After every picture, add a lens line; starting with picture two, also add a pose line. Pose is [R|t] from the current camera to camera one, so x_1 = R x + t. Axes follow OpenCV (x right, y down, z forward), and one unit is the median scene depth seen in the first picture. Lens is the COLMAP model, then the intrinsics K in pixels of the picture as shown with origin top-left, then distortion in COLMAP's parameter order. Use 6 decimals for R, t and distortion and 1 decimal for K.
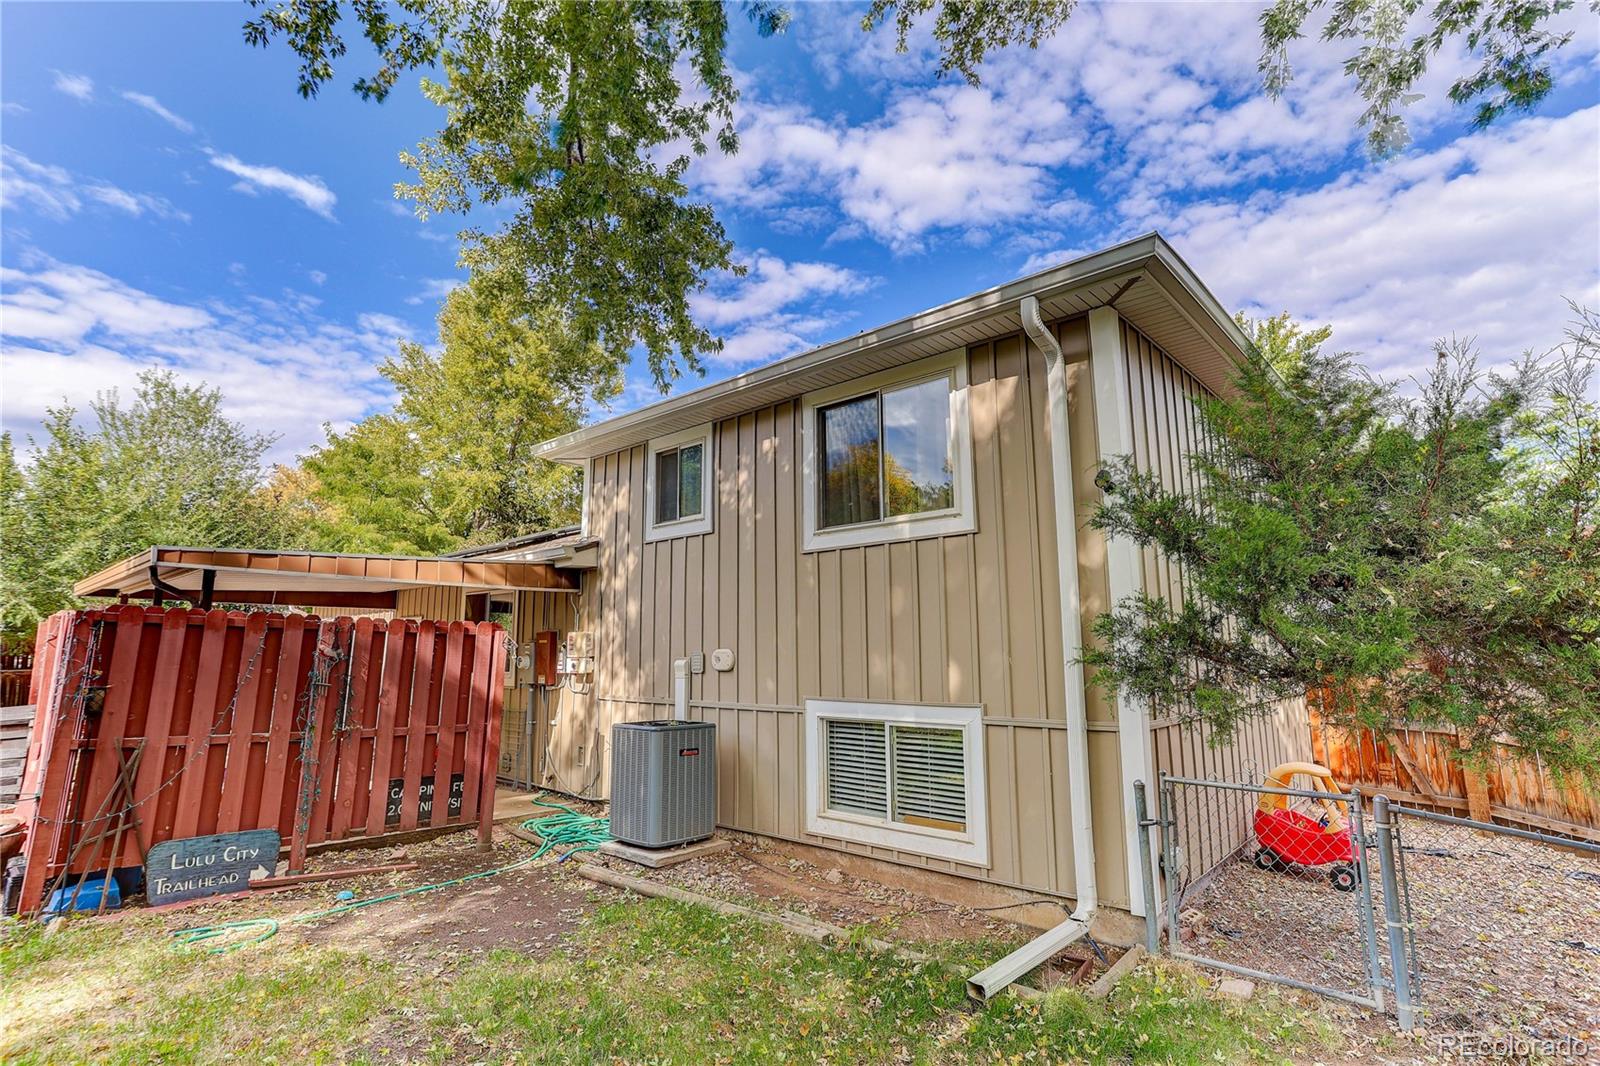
lens RADIAL K [[793.4, 0, 800.6], [0, 793.4, 525.0], [0, 0, 1]] dist [-0.001514, 0.004048]
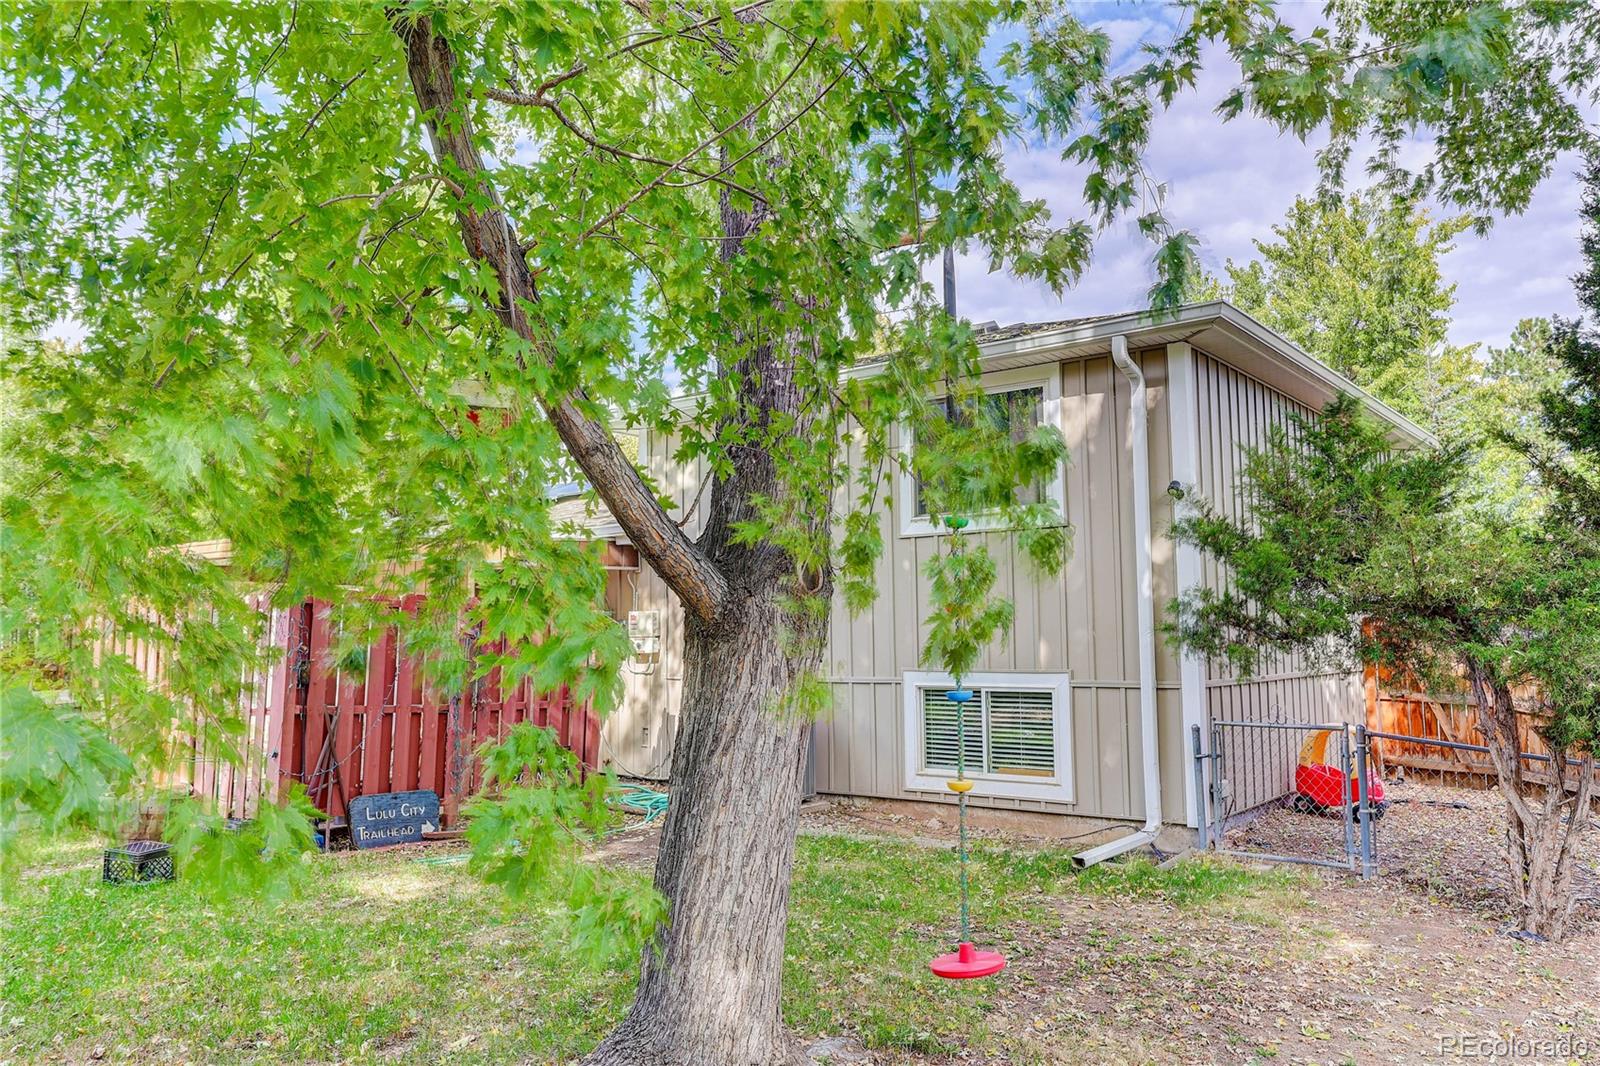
lens RADIAL K [[1239.3, 0, 799.1], [0, 1239.3, 527.2], [0, 0, 1]] dist [0.062831, -0.012160]
pose [[0.997025, 0.003218, 0.077008, -0.319261], [-0.008280, 0.997818, 0.065508, -0.108020], [-0.076629, -0.065951, 0.994876, -0.810681]]
